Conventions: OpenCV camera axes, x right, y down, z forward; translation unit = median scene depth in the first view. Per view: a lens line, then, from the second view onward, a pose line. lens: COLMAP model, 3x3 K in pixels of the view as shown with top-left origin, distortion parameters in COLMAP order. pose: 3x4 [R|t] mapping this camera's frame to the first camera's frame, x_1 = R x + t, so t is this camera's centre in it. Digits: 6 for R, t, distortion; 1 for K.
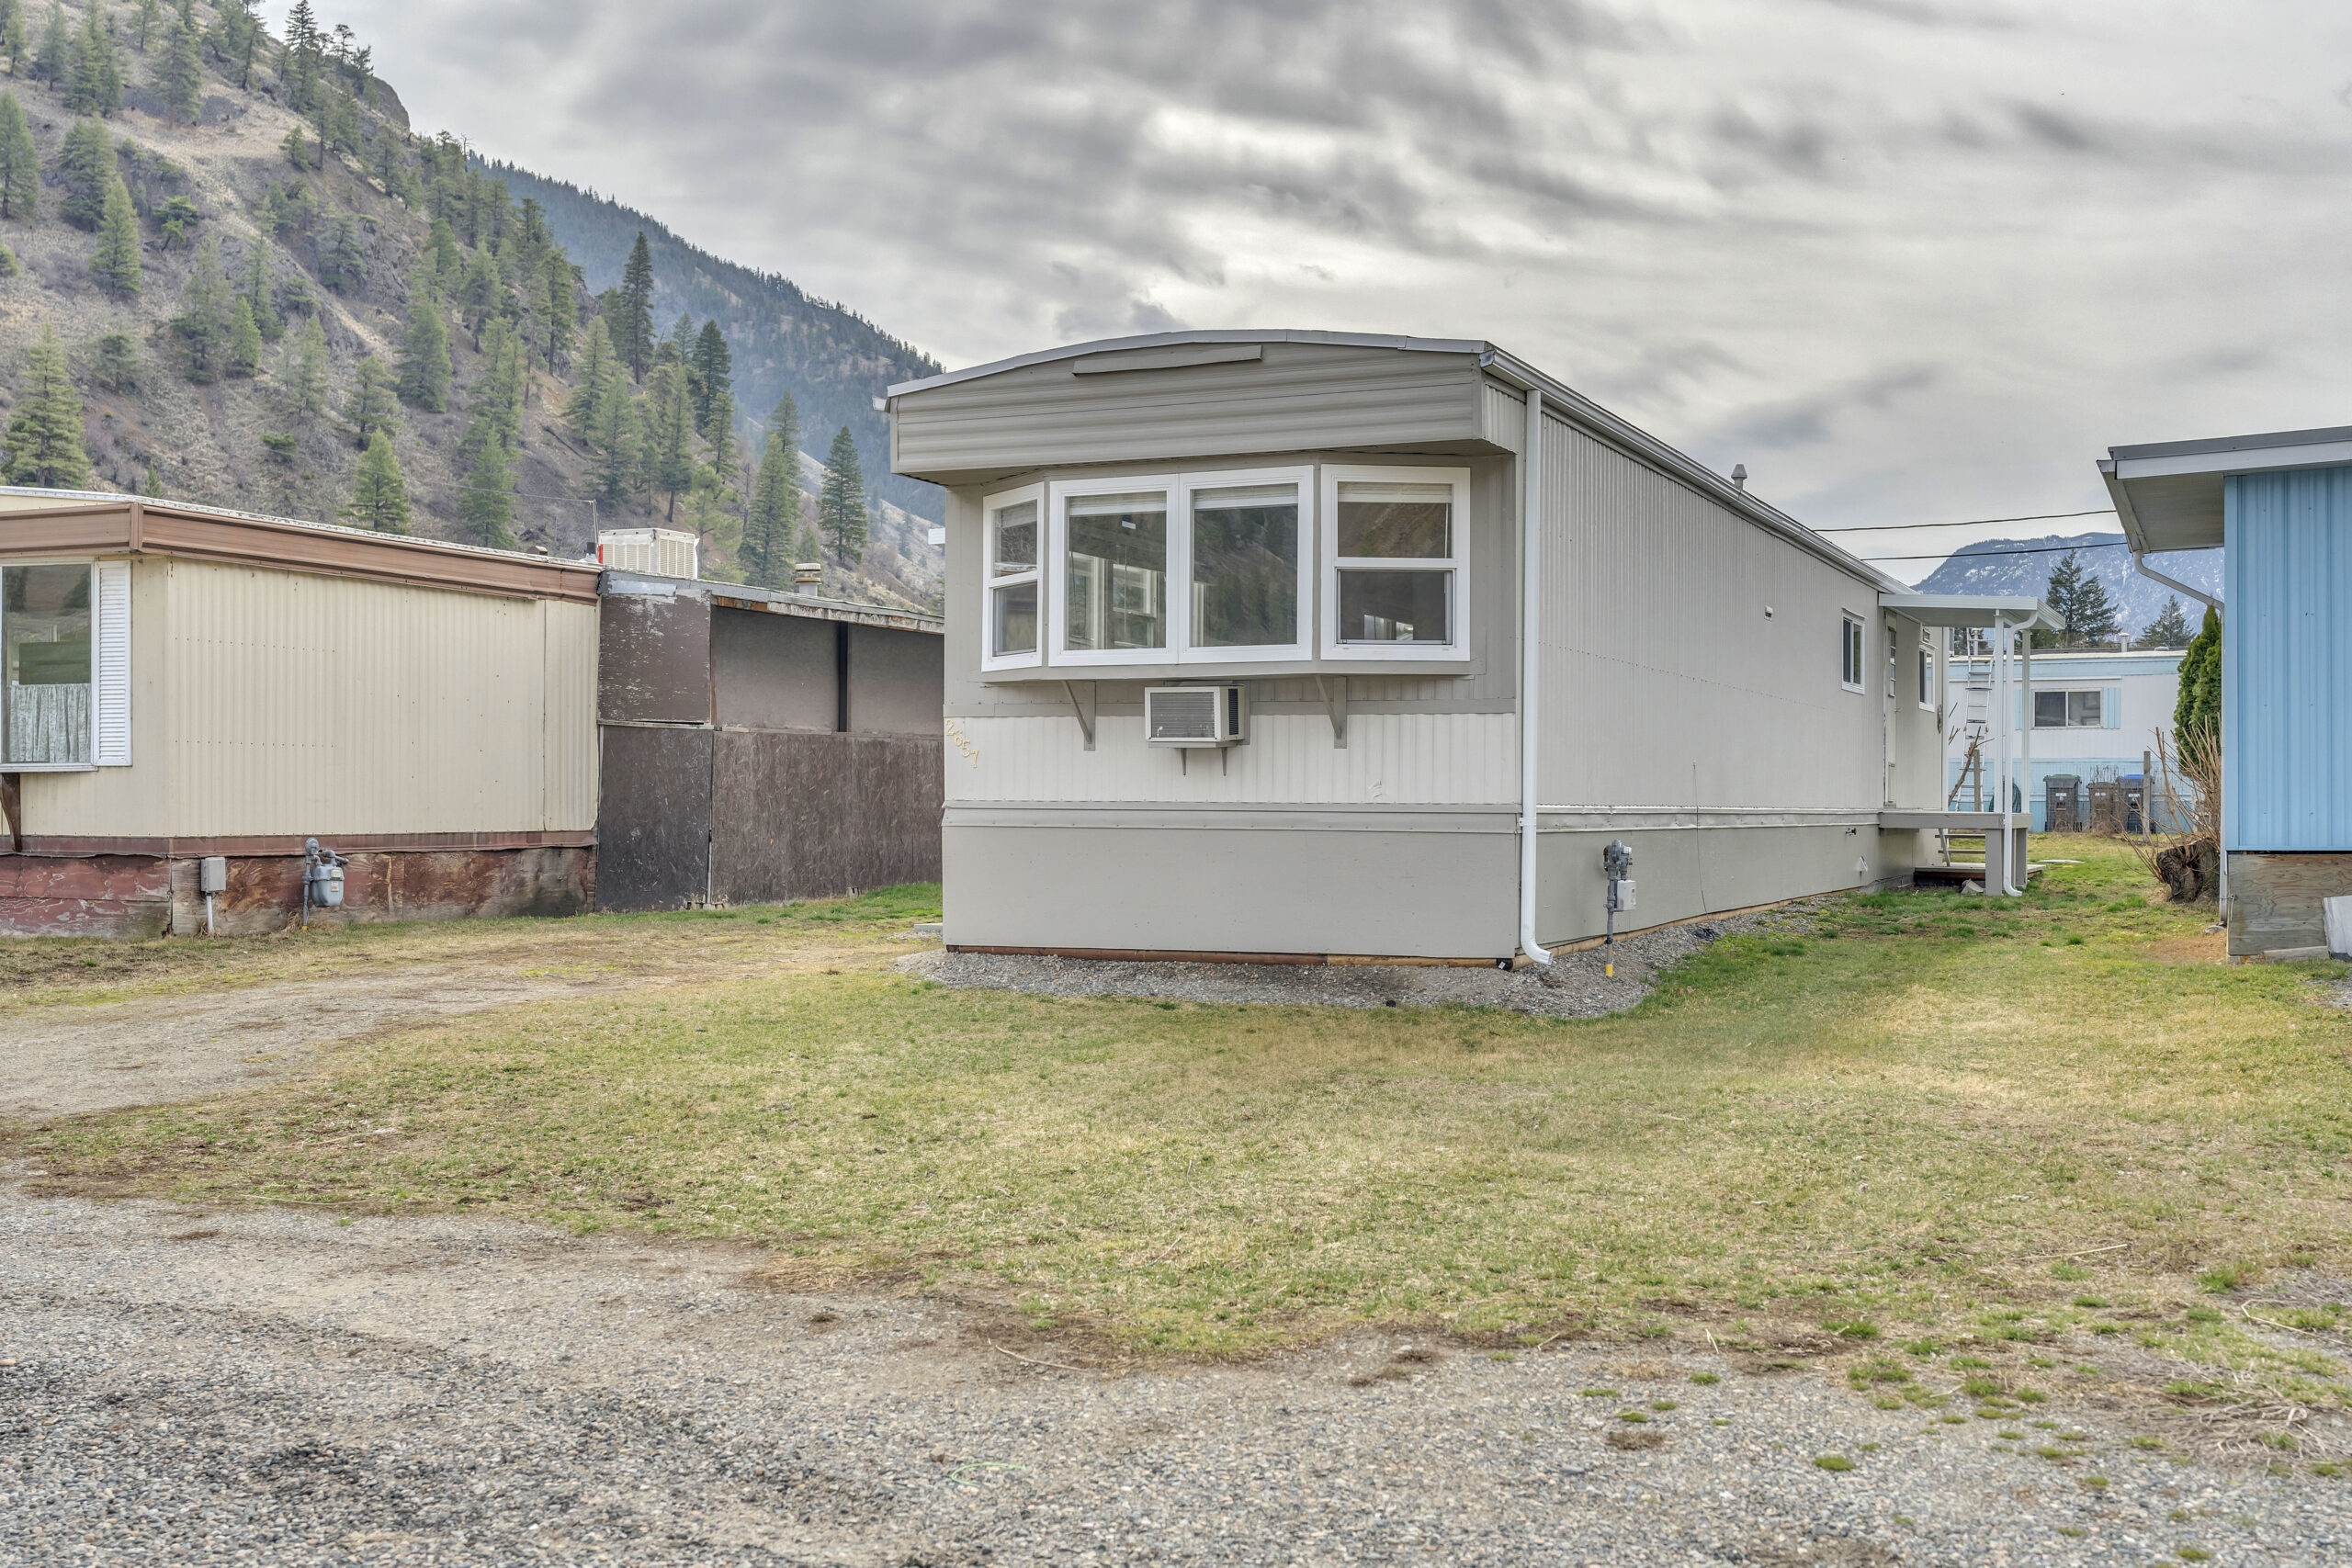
lens RADIAL K [[2418.7, 0, 1176.0], [0, 2418.7, 784.0], [0, 0, 1]] dist [-0.063697, -0.009014]
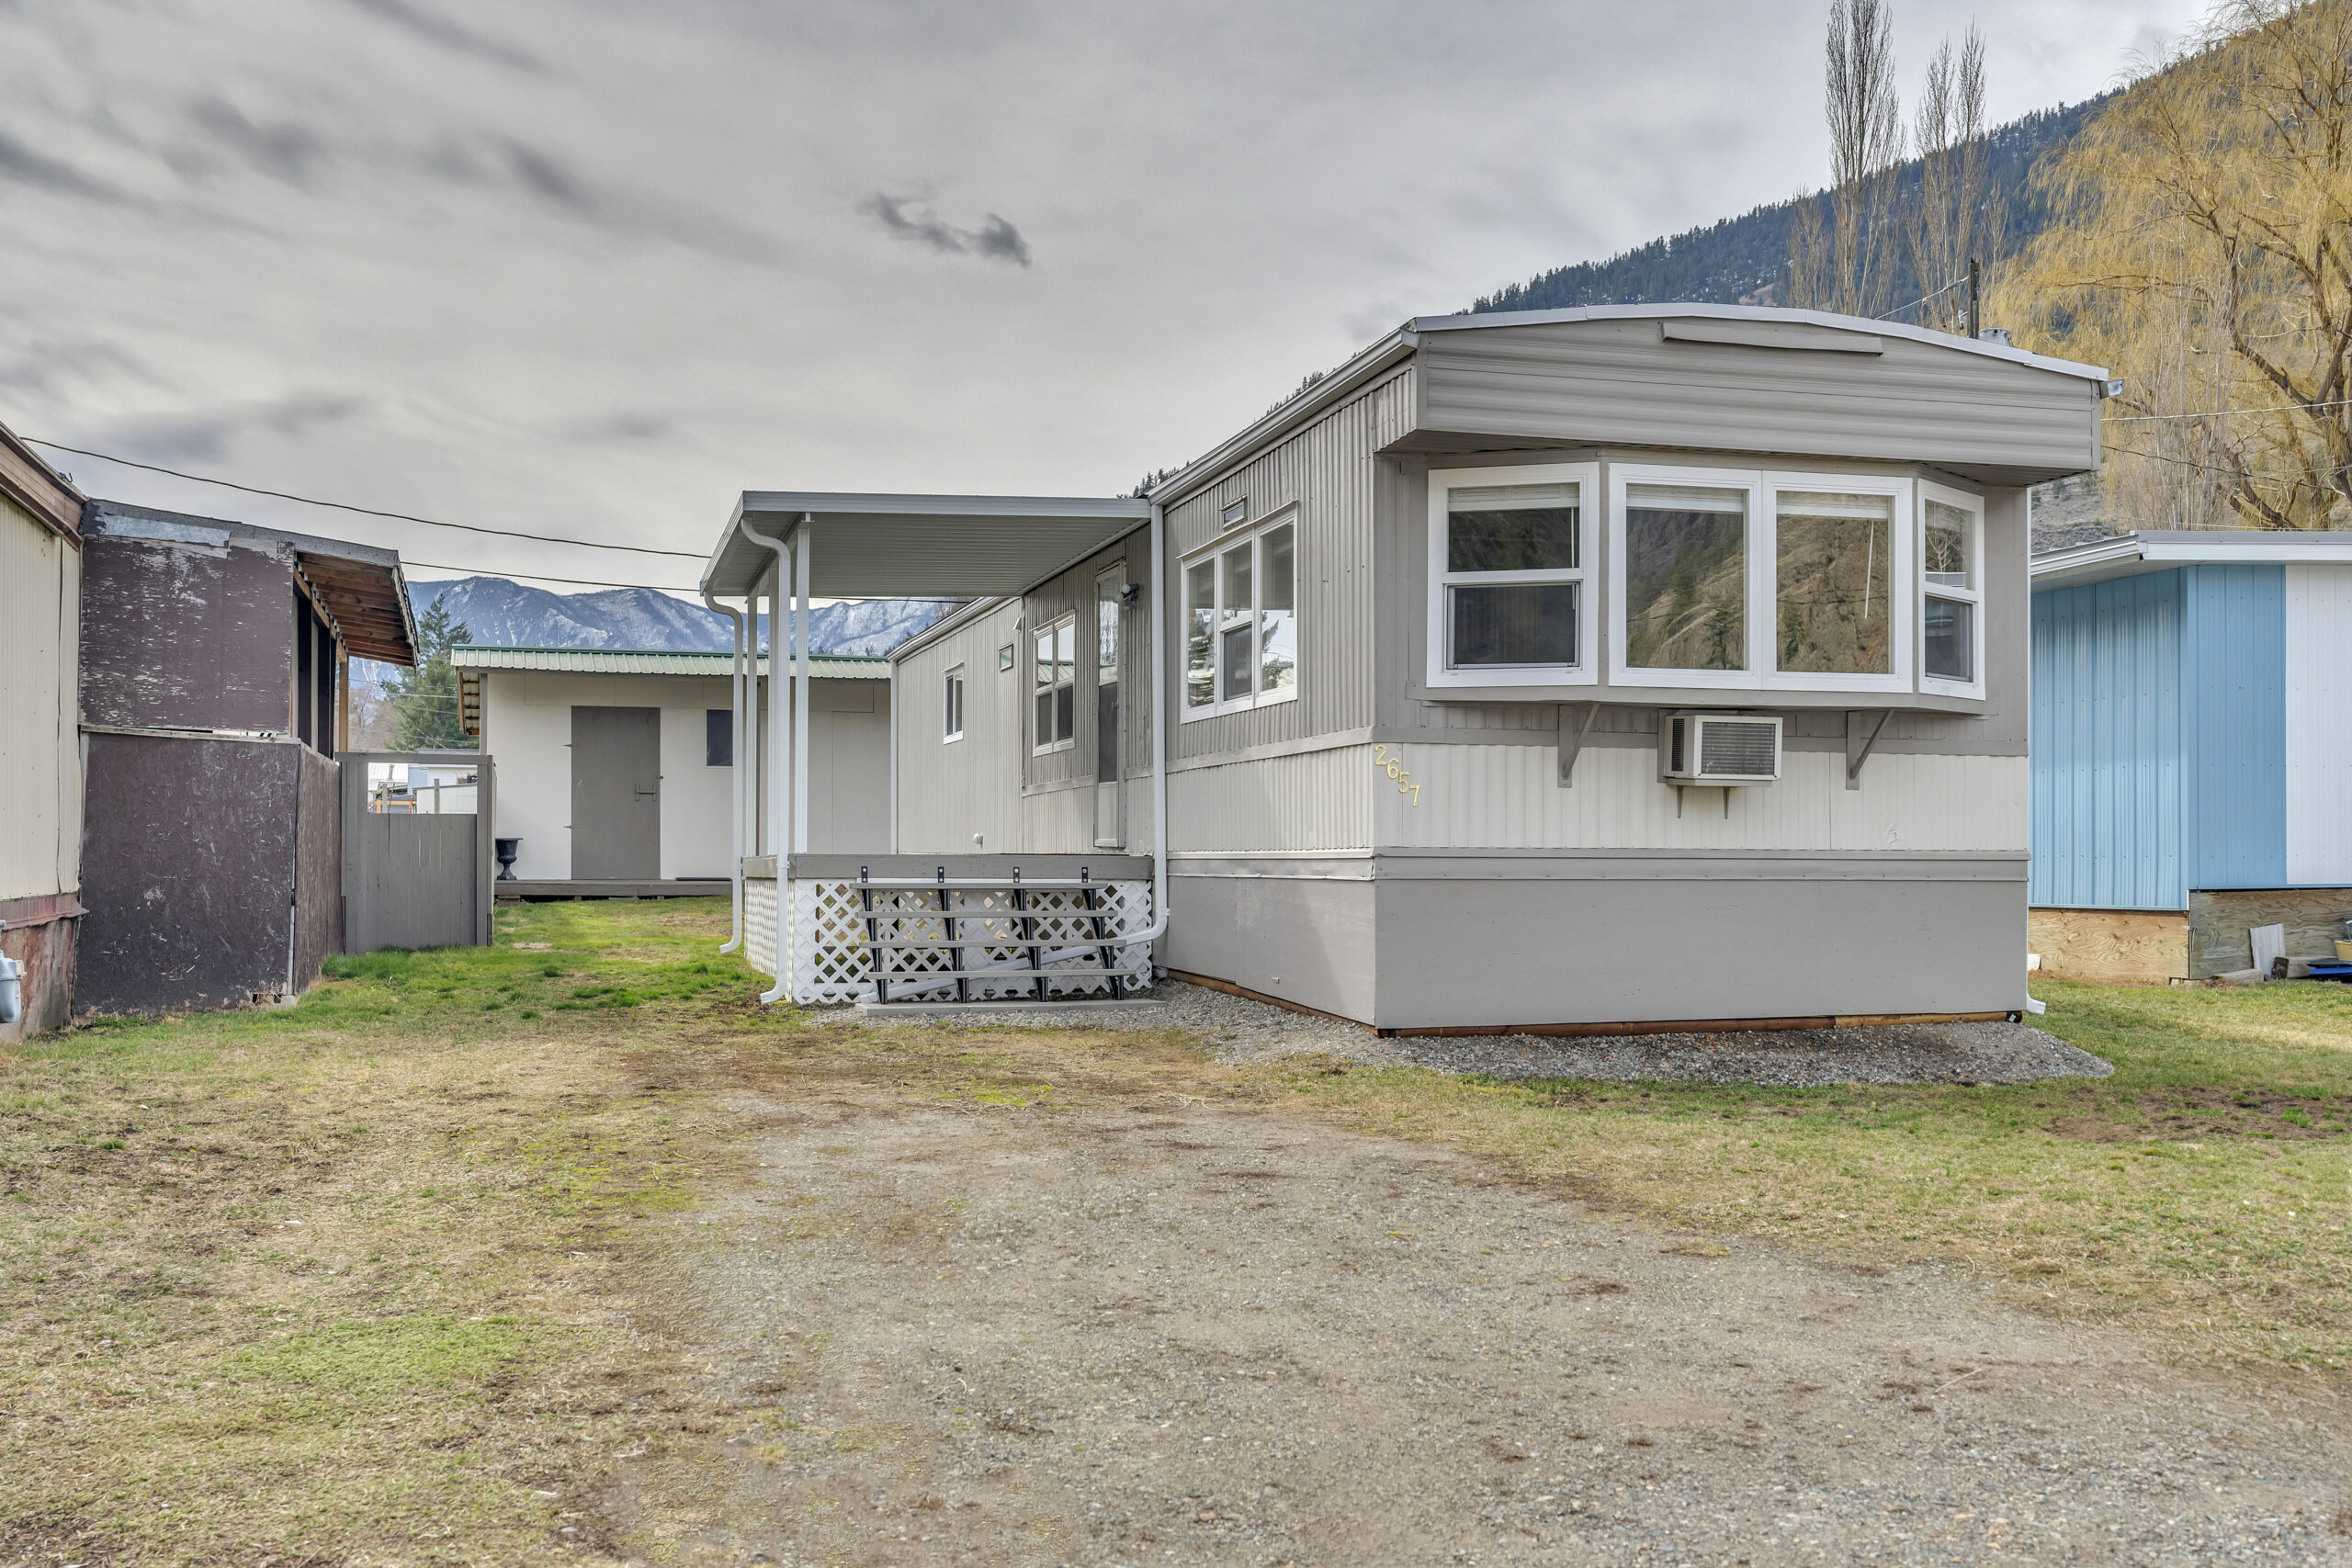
lens RADIAL K [[2354.7, 0, 1177.0], [0, 2354.7, 839.0], [0, 0, 1]] dist [0.025580, 0.022513]
pose [[0.746723, 0.000110, 0.665135, -0.673550], [-0.004236, 0.999980, 0.004590, 0.000783], [-0.665122, -0.006245, 0.746709, 0.474321]]
